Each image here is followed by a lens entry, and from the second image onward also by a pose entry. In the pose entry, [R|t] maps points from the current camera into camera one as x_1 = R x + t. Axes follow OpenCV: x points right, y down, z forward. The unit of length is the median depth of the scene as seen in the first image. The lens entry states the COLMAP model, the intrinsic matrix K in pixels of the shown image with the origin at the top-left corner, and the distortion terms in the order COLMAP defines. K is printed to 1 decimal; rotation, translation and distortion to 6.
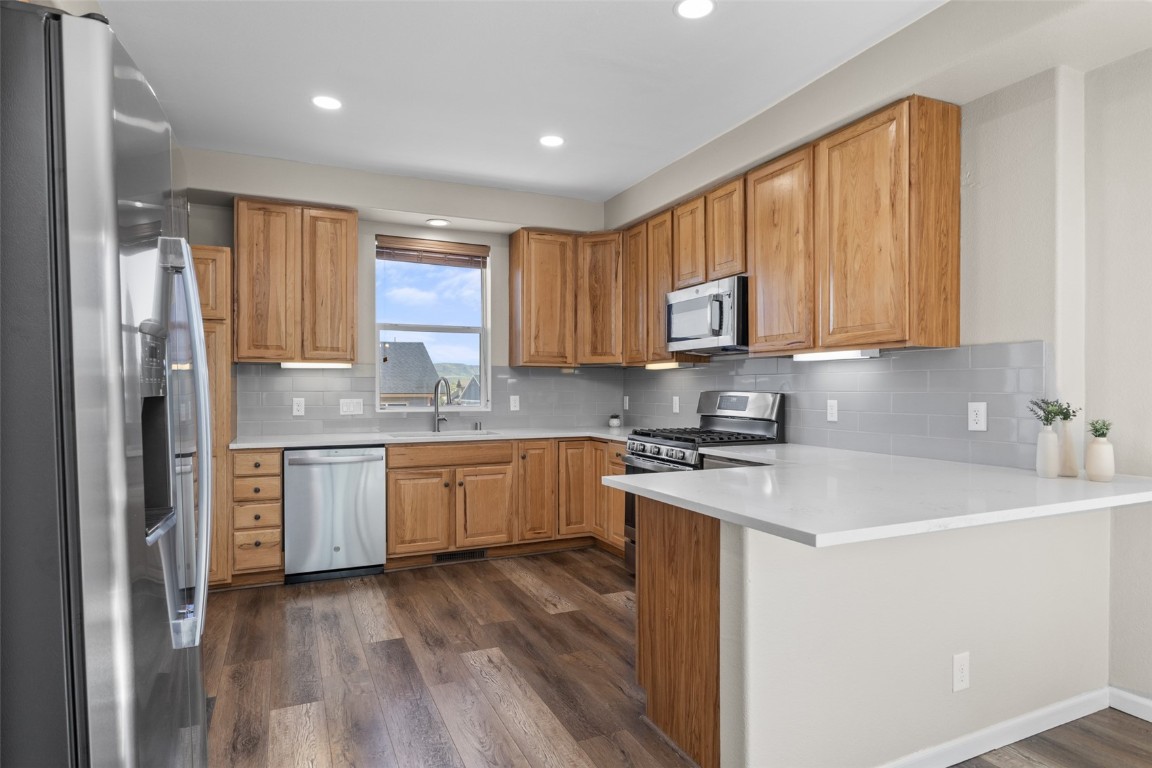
lens RADIAL K [[670.9, 0, 579.7], [0, 670.9, 393.9], [0, 0, 1]] dist [0.009914, -0.002409]
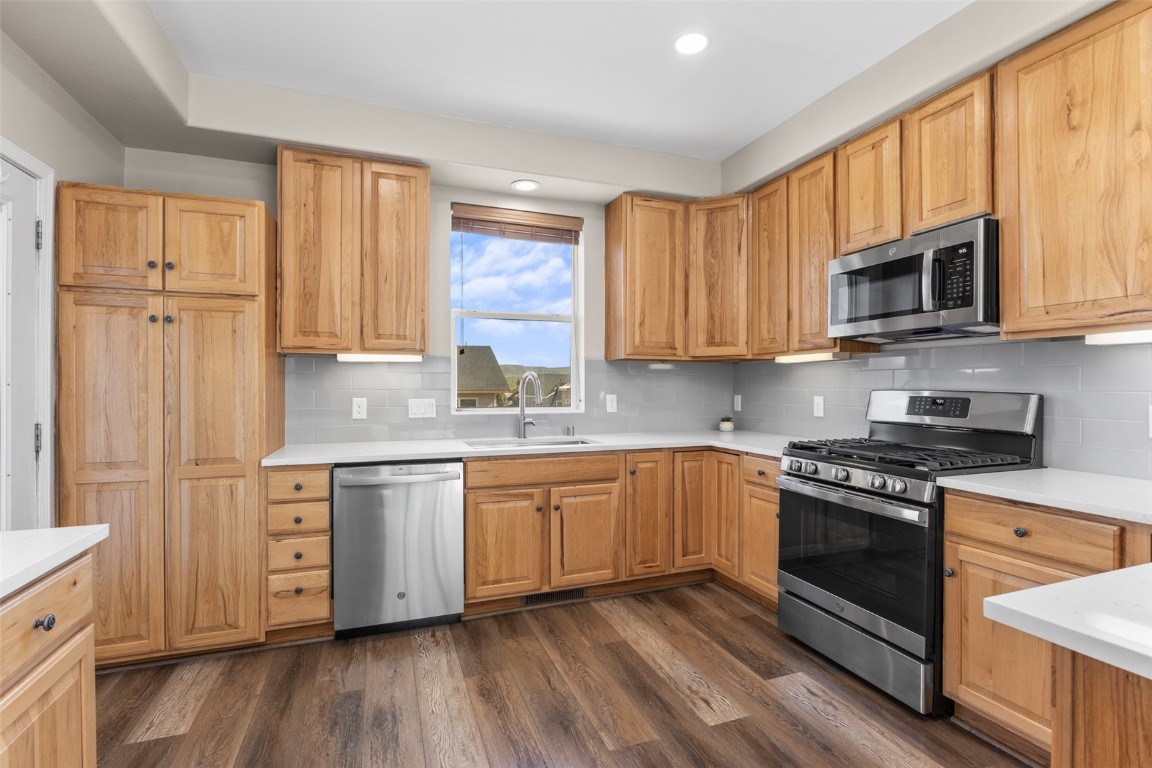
lens RADIAL K [[552.5, 0, 576.0], [0, 552.5, 386.1], [0, 0, 1]] dist [0.002954, -0.002222]
pose [[0.997589, 0.000516, -0.069399, -0.111223], [-0.000982, 0.999977, -0.006686, -0.004113], [0.069394, 0.006738, 0.997567, 0.359144]]
